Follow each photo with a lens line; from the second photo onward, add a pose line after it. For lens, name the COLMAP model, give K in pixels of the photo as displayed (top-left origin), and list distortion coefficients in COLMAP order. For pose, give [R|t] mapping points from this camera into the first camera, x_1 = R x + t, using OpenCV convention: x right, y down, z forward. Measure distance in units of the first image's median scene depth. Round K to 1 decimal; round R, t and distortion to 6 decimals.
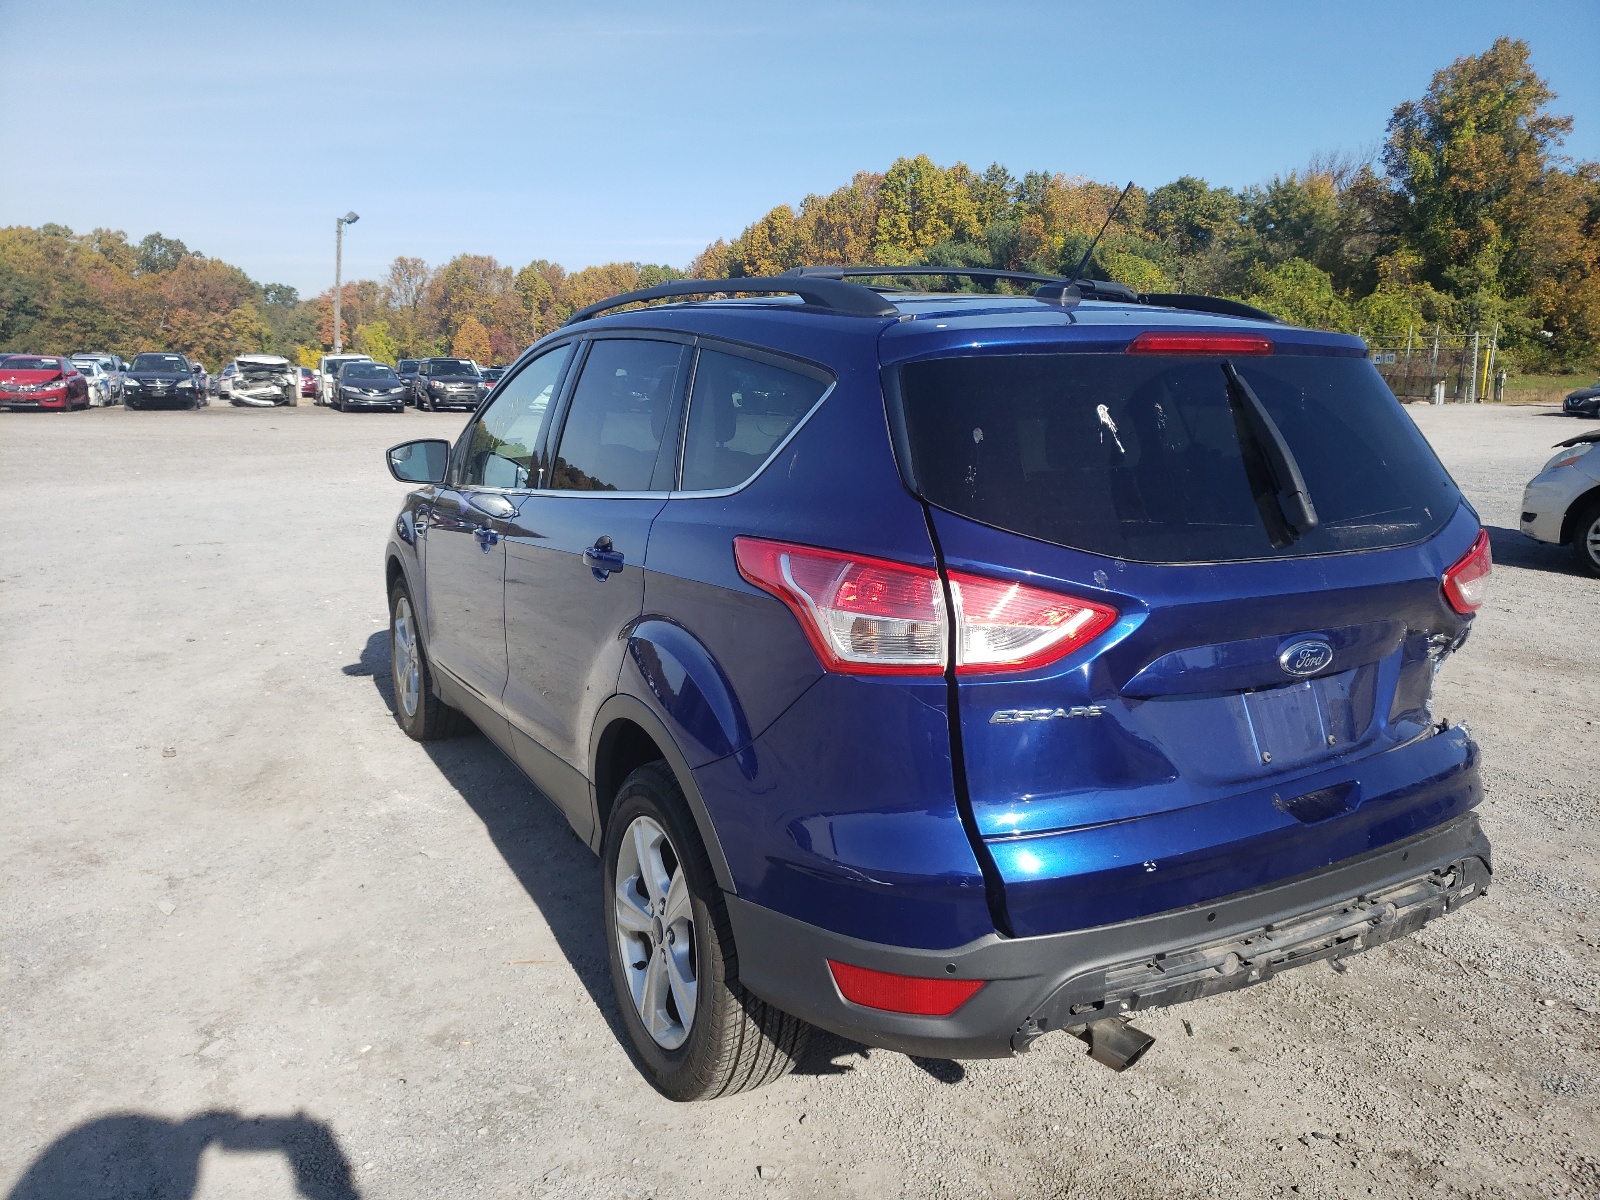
lens RADIAL K [[1299.9, 0, 806.6], [0, 1299.9, 597.4], [0, 0, 1]] dist [0.010782, 0.009157]
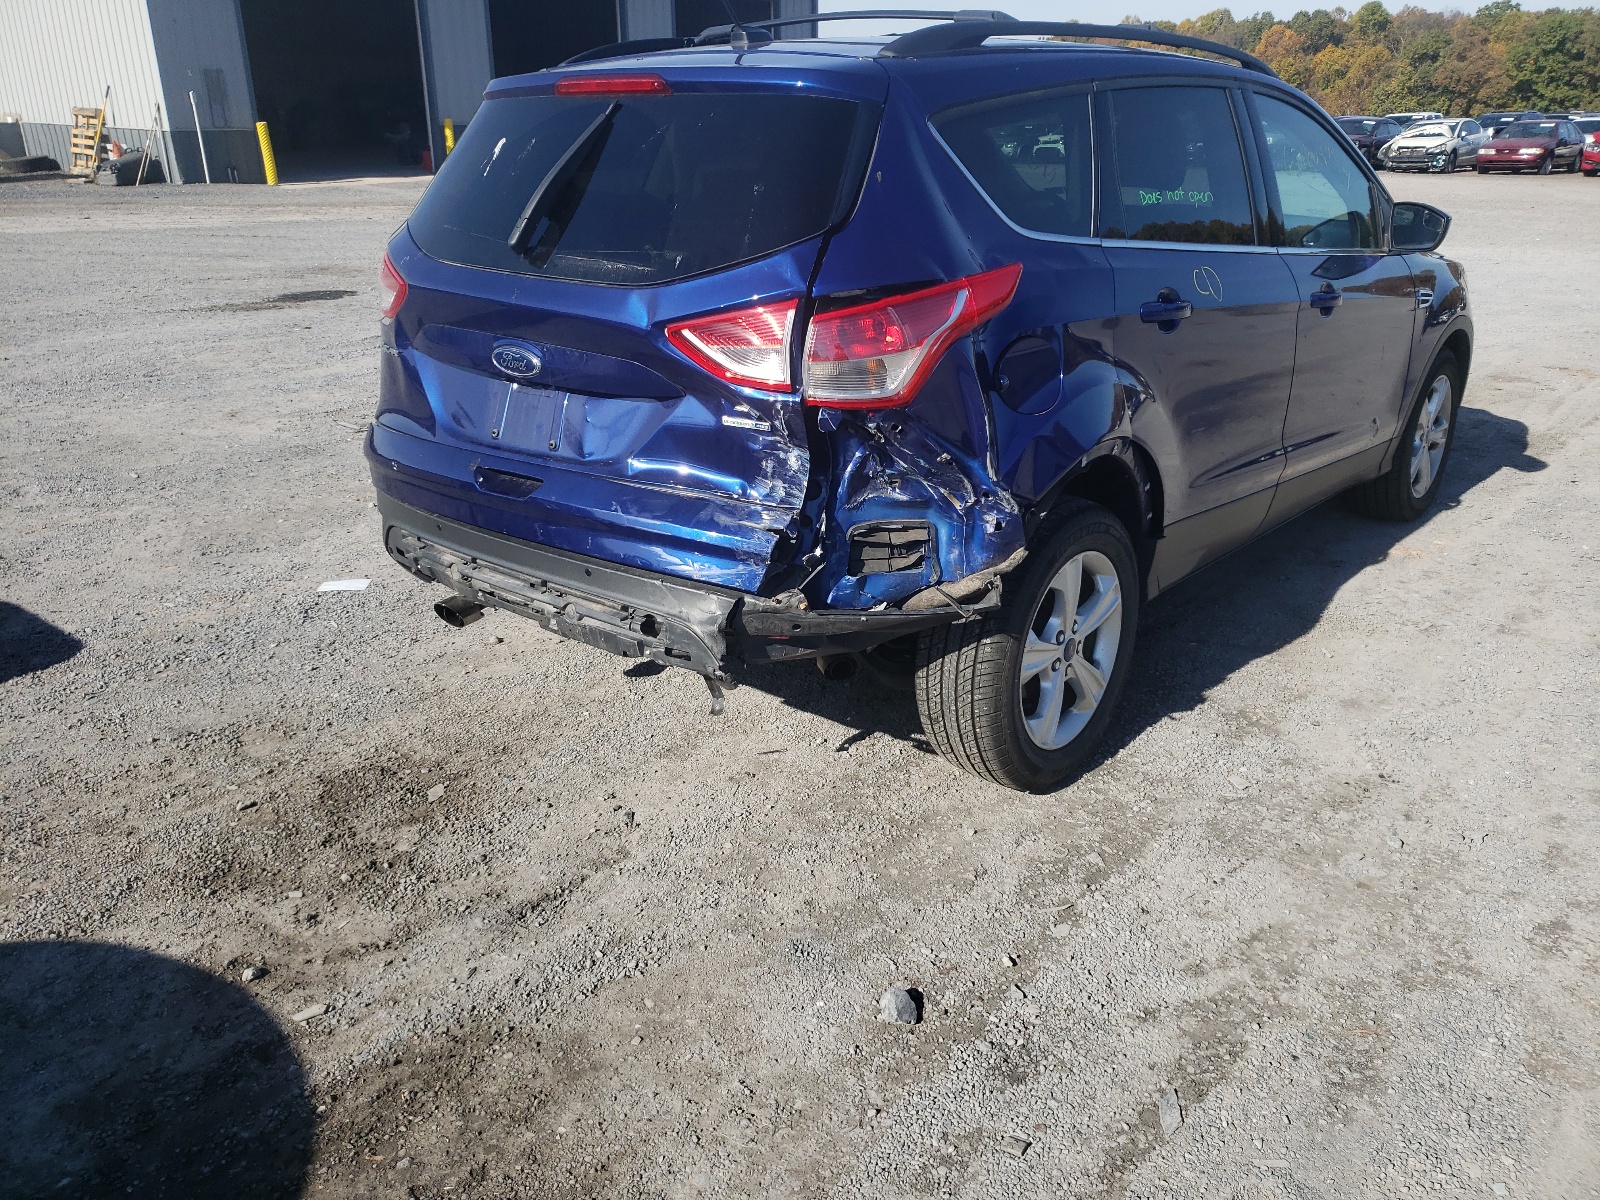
lens RADIAL K [[1299.9, 0, 800.5], [0, 1299.9, 598.2], [0, 0, 1]] dist [0.010782, 0.009157]
pose [[0.304567, 0.312391, -0.899806, 0.172454], [-0.162893, 0.947853, 0.273936, -0.012390], [0.938459, 0.063140, 0.339571, 0.092214]]
